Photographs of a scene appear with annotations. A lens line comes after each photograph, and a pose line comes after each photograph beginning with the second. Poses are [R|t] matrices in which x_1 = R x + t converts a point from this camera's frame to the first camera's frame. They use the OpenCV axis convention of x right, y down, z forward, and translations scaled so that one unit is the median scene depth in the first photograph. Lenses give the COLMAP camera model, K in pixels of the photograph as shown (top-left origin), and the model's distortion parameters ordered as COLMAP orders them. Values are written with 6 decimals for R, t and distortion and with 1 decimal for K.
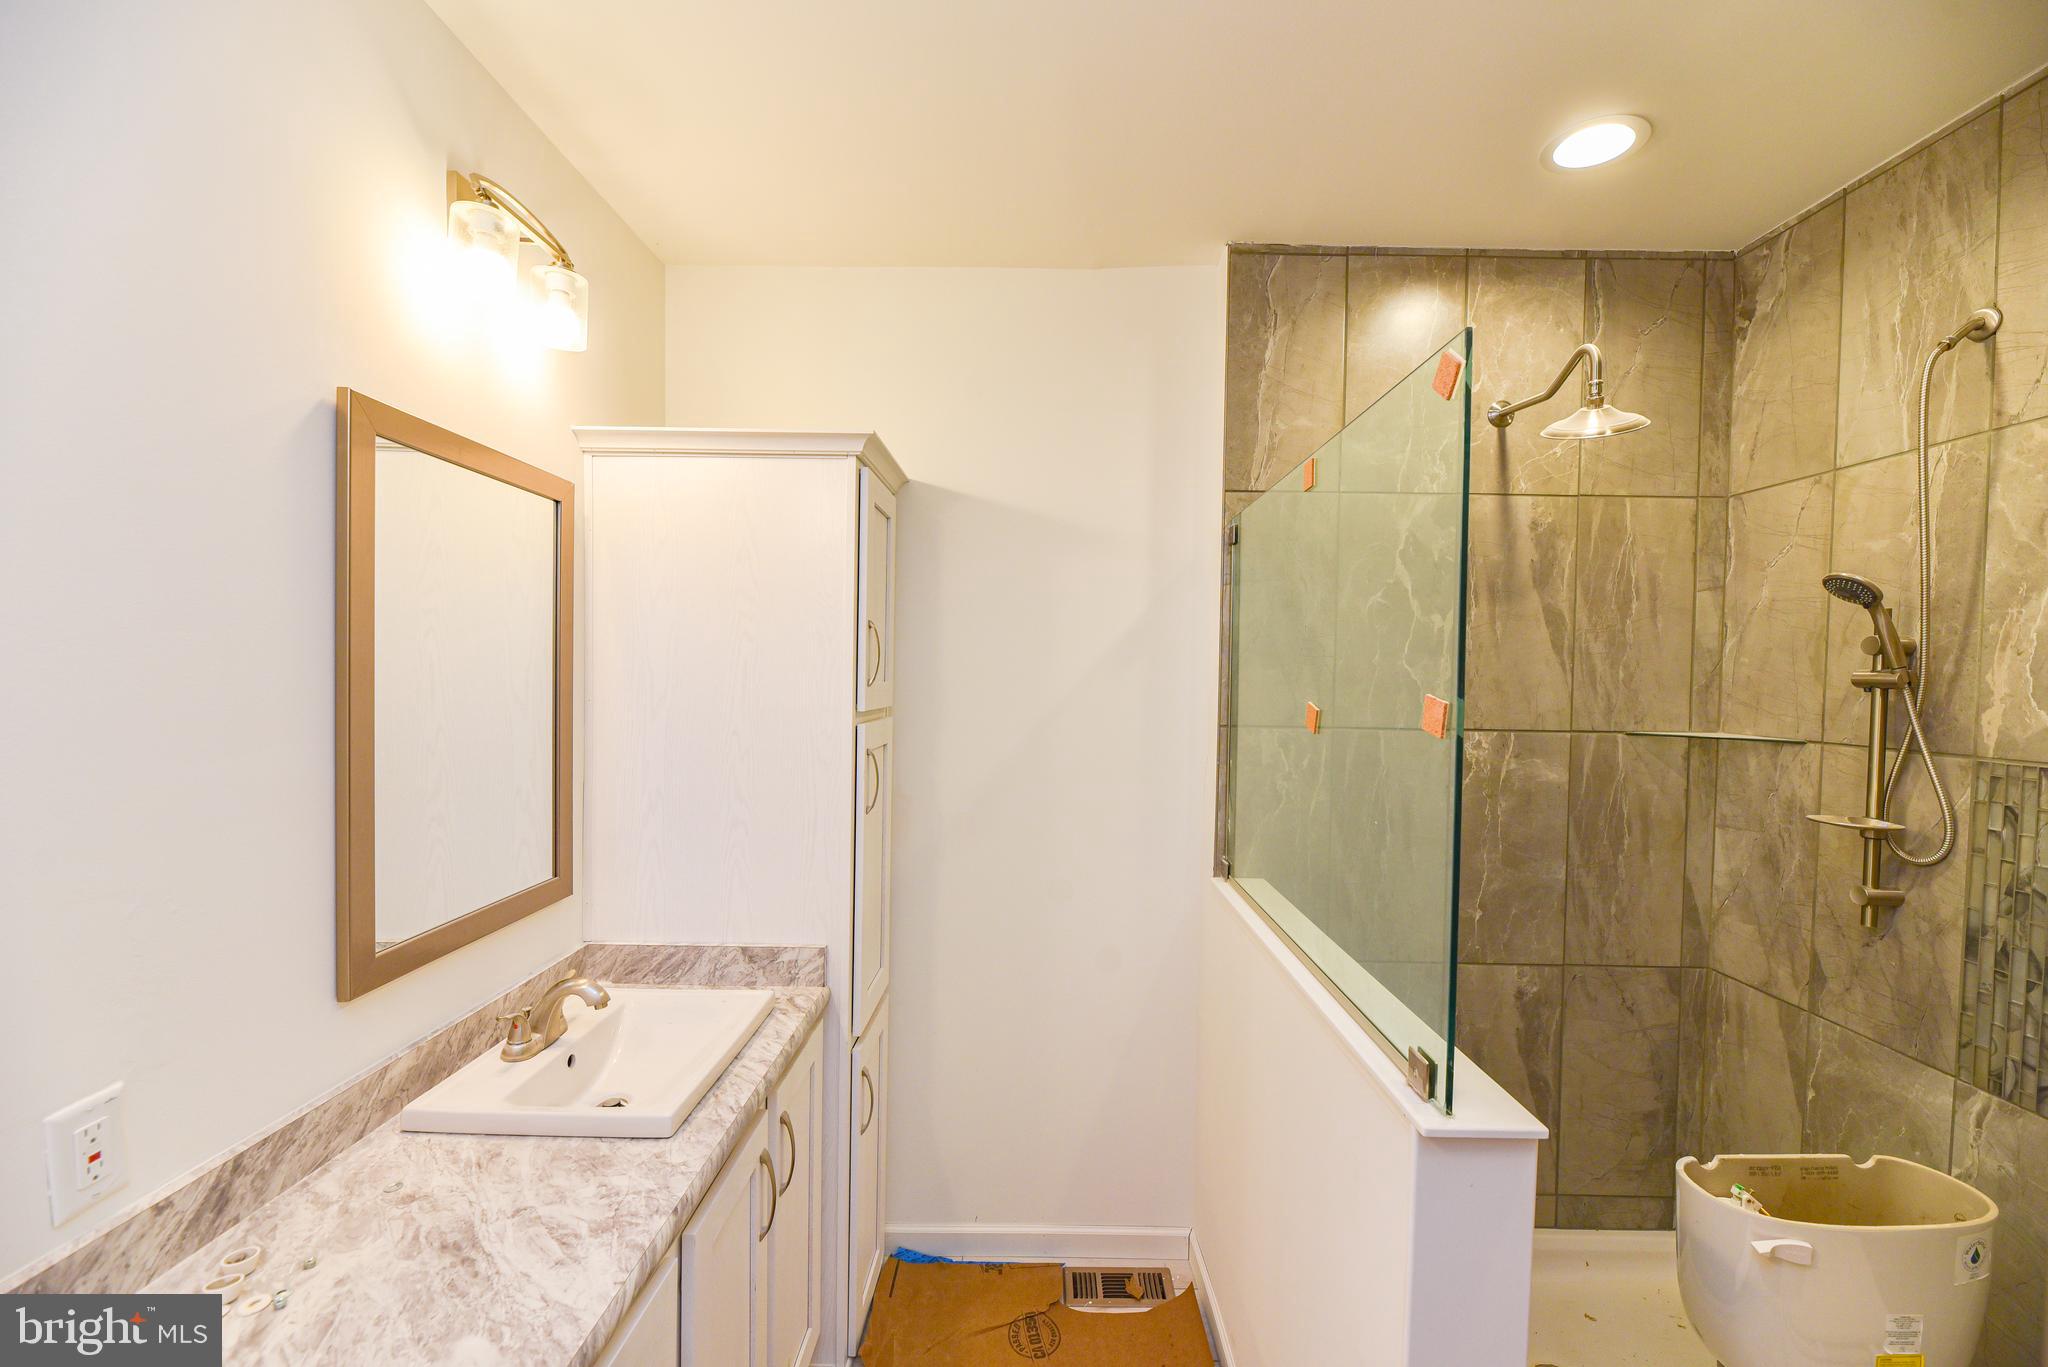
lens RADIAL K [[837.7, 0, 1020.9], [0, 837.7, 691.7], [0, 0, 1]] dist [0.000051, -0.003190]
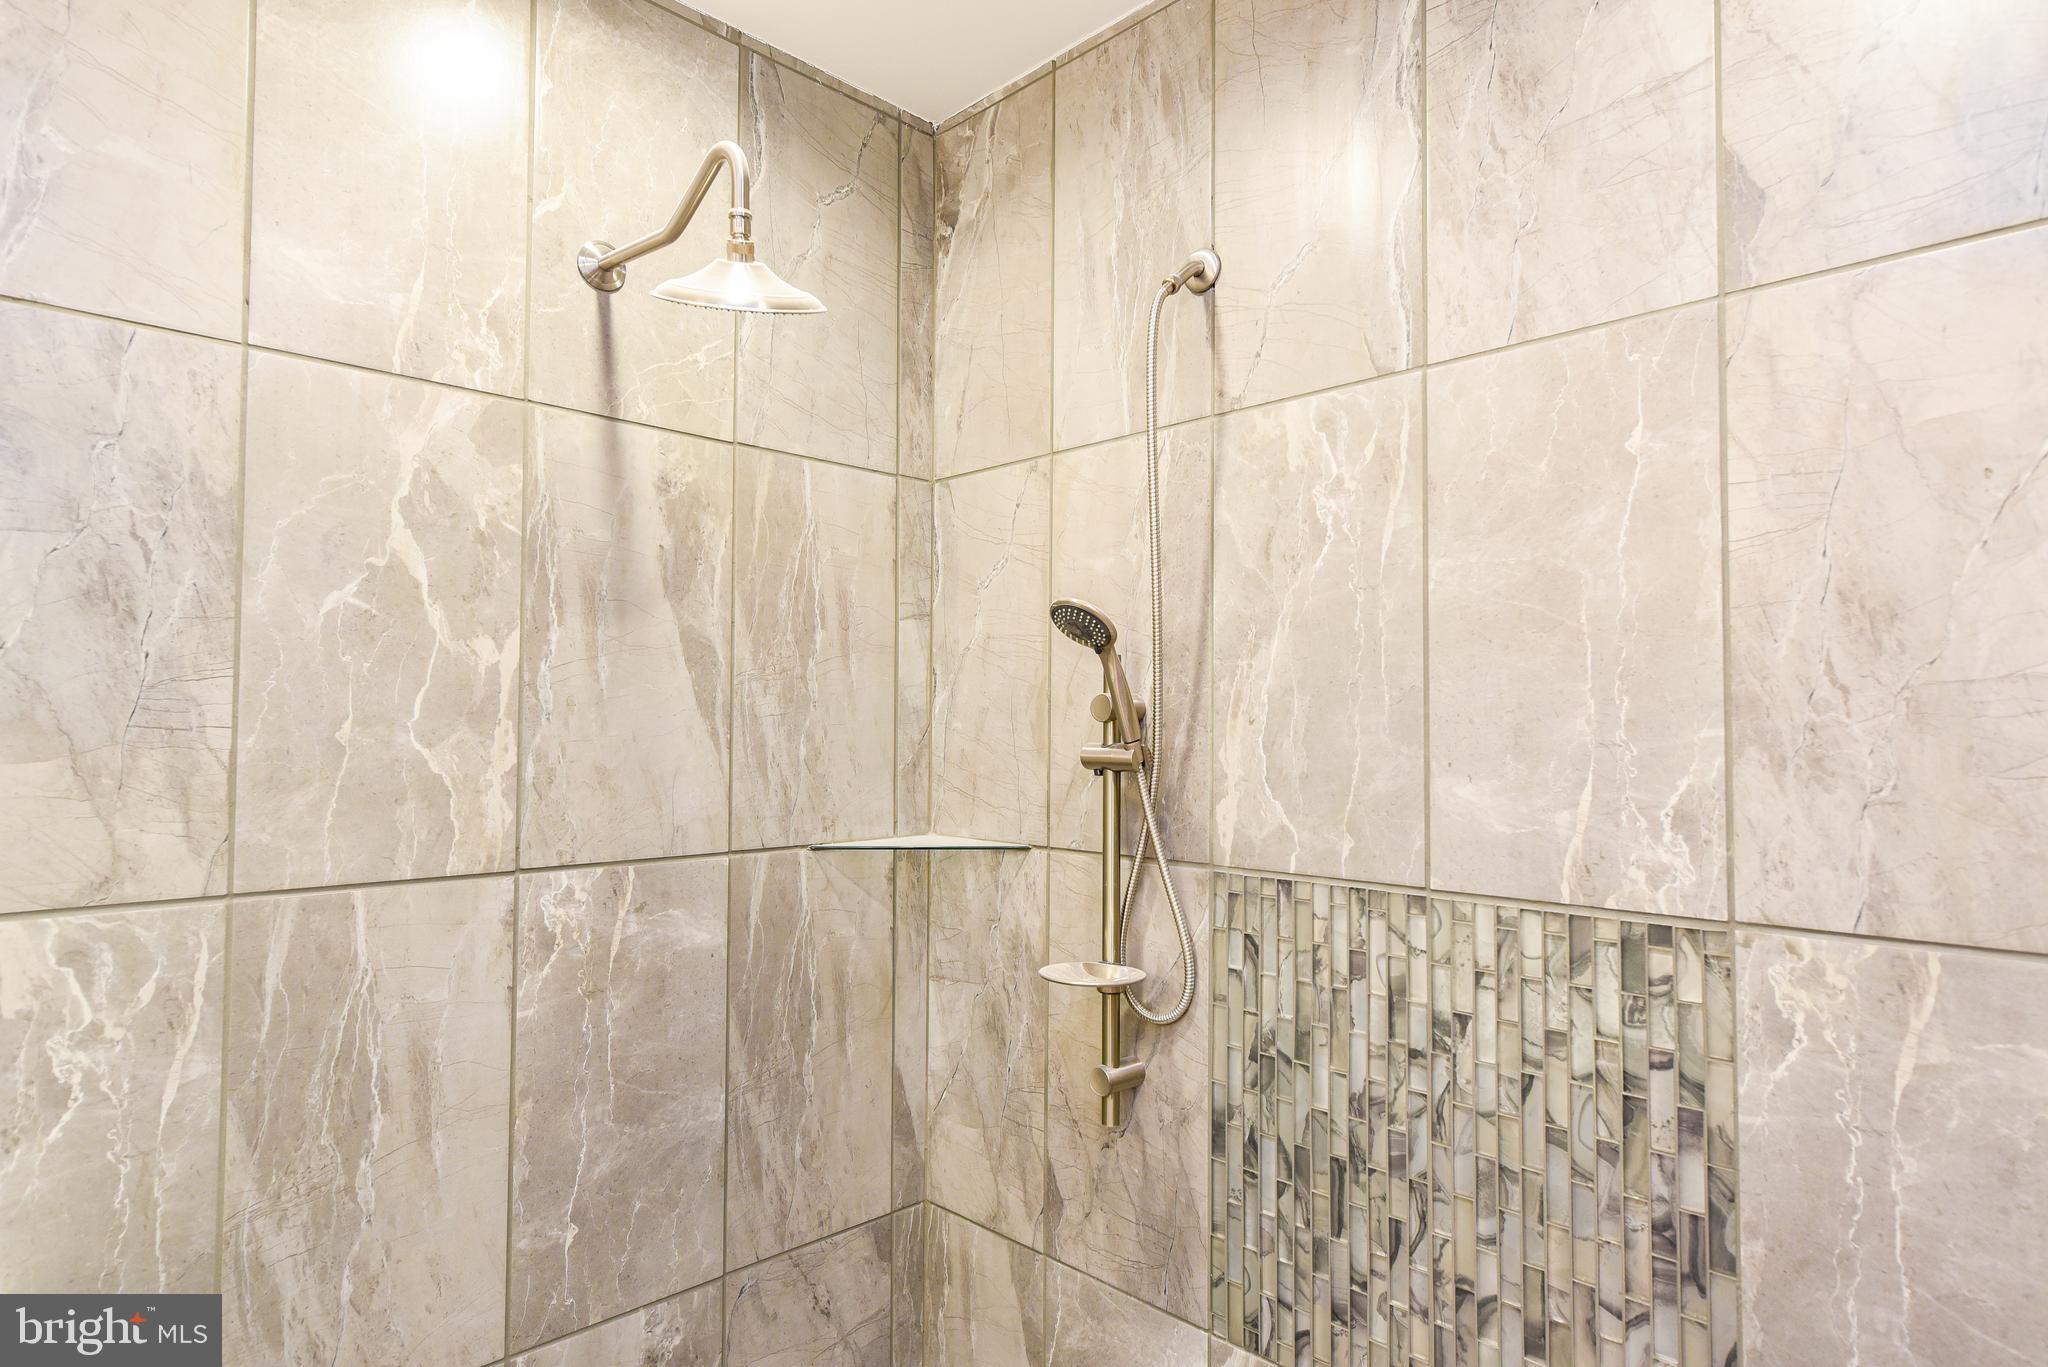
lens RADIAL K [[1168.9, 0, 1024.7], [0, 1168.9, 688.6], [0, 0, 1]] dist [0.005030, -0.001445]
pose [[0.707813, 0.010249, 0.706326, 0.245256], [0.024604, 0.998930, -0.039150, -0.028885], [-0.705972, 0.045089, 0.706803, 0.302665]]
